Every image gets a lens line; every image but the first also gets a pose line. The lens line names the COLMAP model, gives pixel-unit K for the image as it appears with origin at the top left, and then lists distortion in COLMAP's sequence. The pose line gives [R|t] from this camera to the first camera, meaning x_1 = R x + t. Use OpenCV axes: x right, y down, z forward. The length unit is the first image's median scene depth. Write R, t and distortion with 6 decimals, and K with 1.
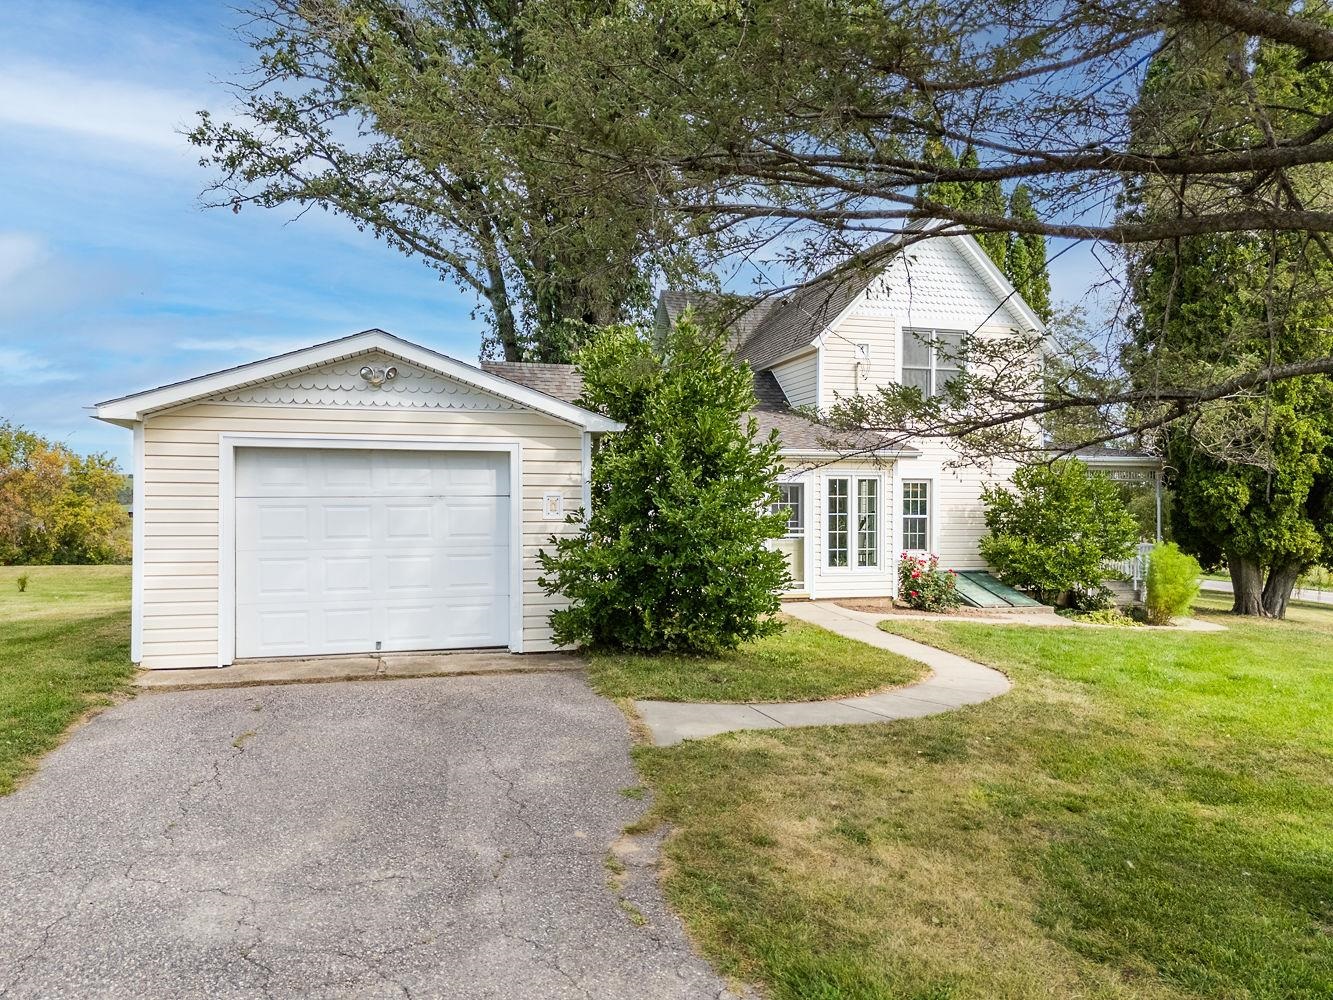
lens RADIAL K [[924.1, 0, 666.5], [0, 924.1, 500.0], [0, 0, 1]] dist [0.001697, -0.000331]
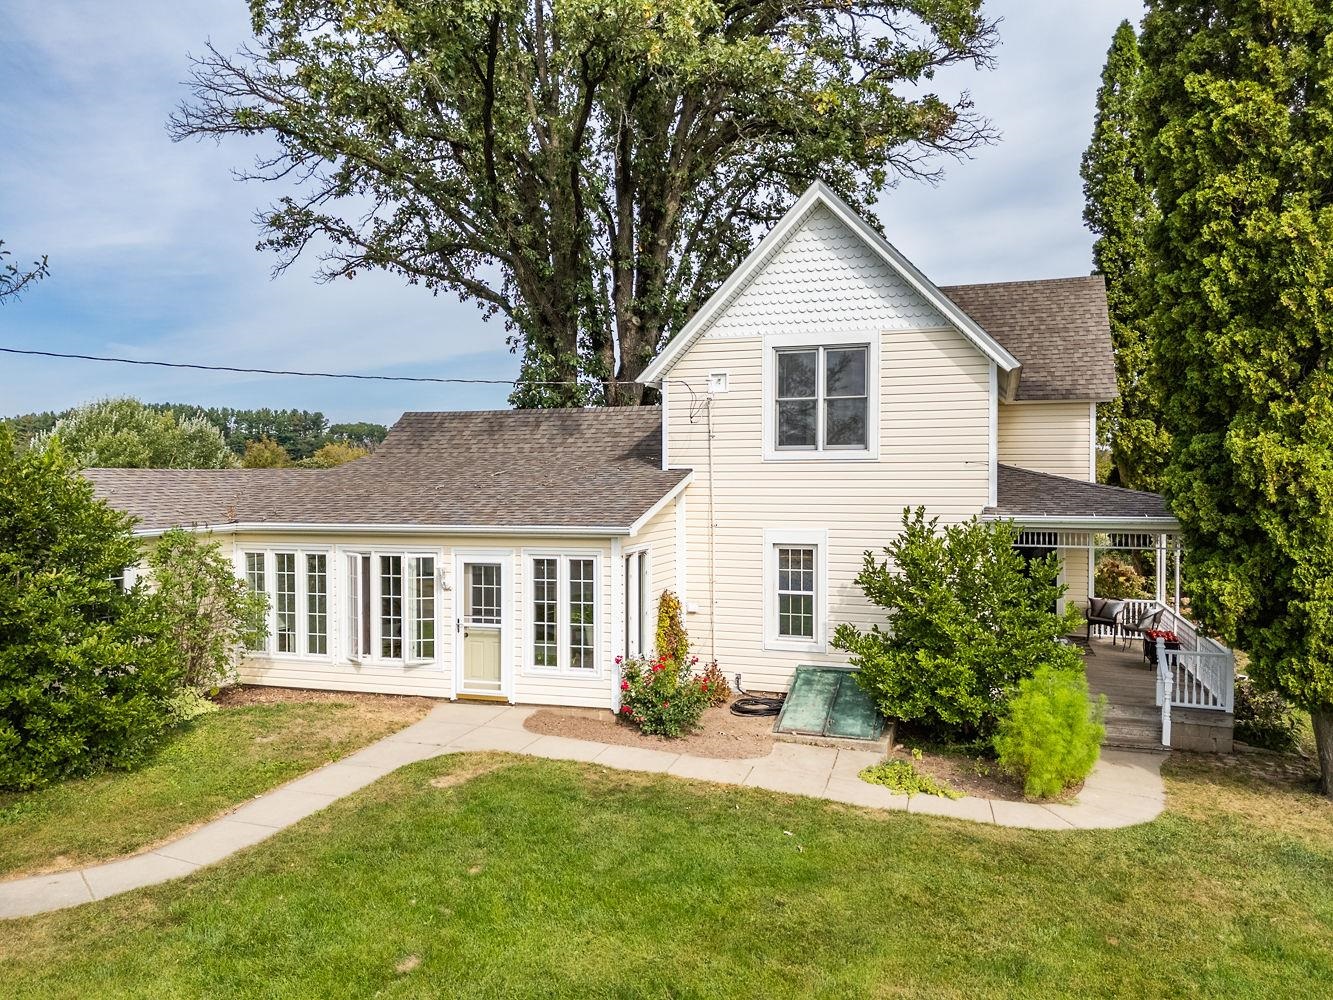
lens RADIAL K [[924.1, 0, 666.5], [0, 924.1, 500.0], [0, 0, 1]] dist [0.001697, -0.000331]
pose [[0.864108, 0.006247, -0.503267, 0.682421], [0.002308, 0.999863, 0.016374, -0.086947], [0.503301, -0.015310, 0.863976, 0.347460]]
